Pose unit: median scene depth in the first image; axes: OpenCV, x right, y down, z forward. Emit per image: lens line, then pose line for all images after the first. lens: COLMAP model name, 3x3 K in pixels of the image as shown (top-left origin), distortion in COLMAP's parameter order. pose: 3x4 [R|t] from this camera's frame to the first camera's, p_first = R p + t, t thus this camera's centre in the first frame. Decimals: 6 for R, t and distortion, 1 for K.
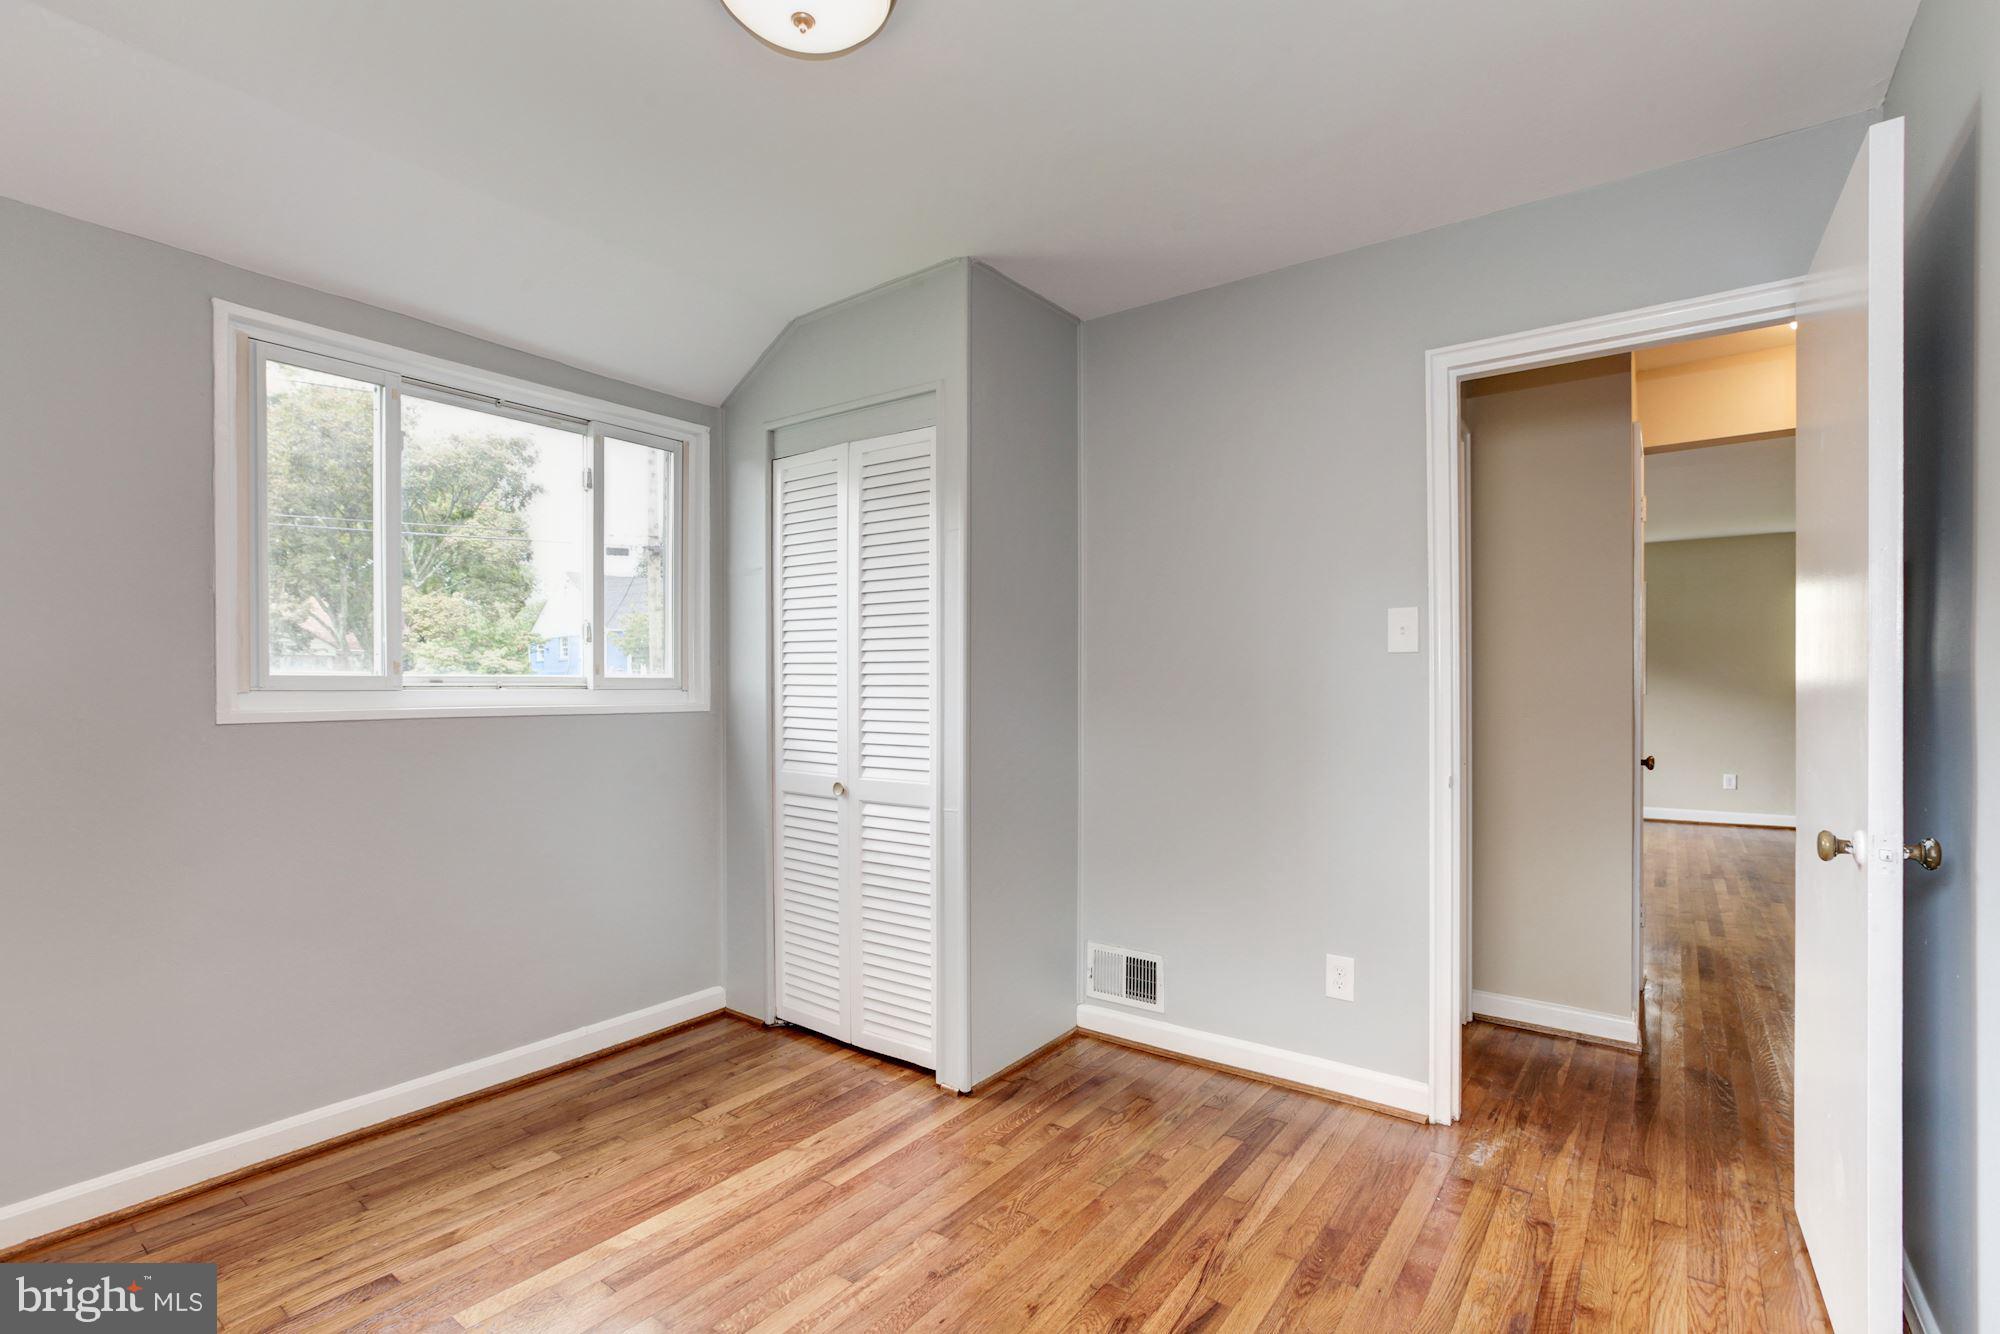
lens RADIAL K [[910.7, 0, 1003.7], [0, 910.7, 682.2], [0, 0, 1]] dist [-0.019058, 0.008850]
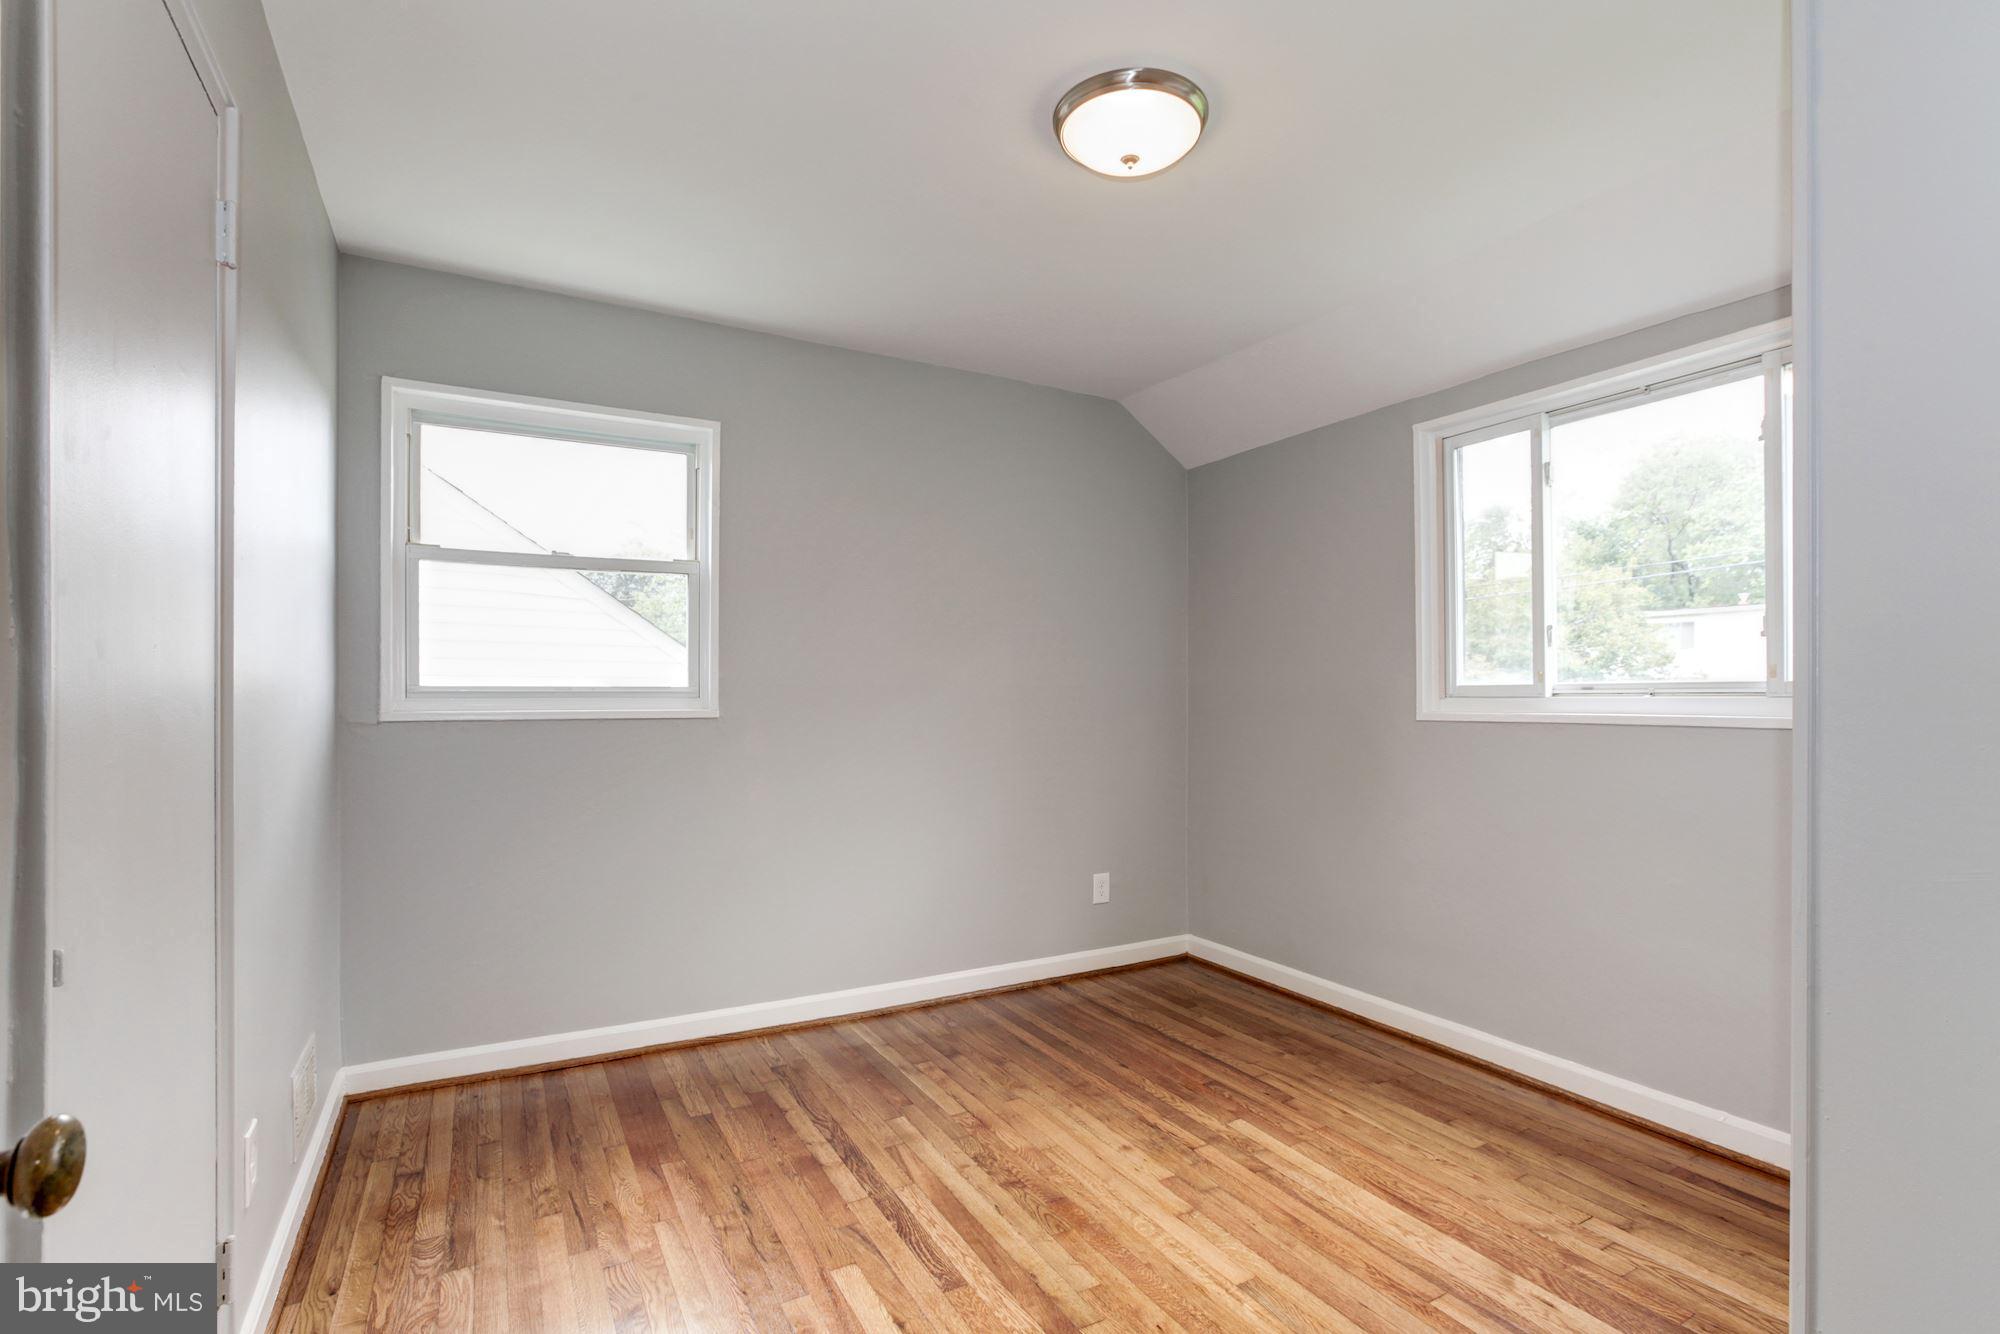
lens RADIAL K [[910.7, 0, 989.0], [0, 910.7, 685.8], [0, 0, 1]] dist [-0.019058, 0.008850]
pose [[-0.406126, -0.009450, -0.913768, 0.701769], [0.005811, 0.999900, -0.012924, 0.006223], [0.913799, -0.010558, -0.406030, 0.936089]]
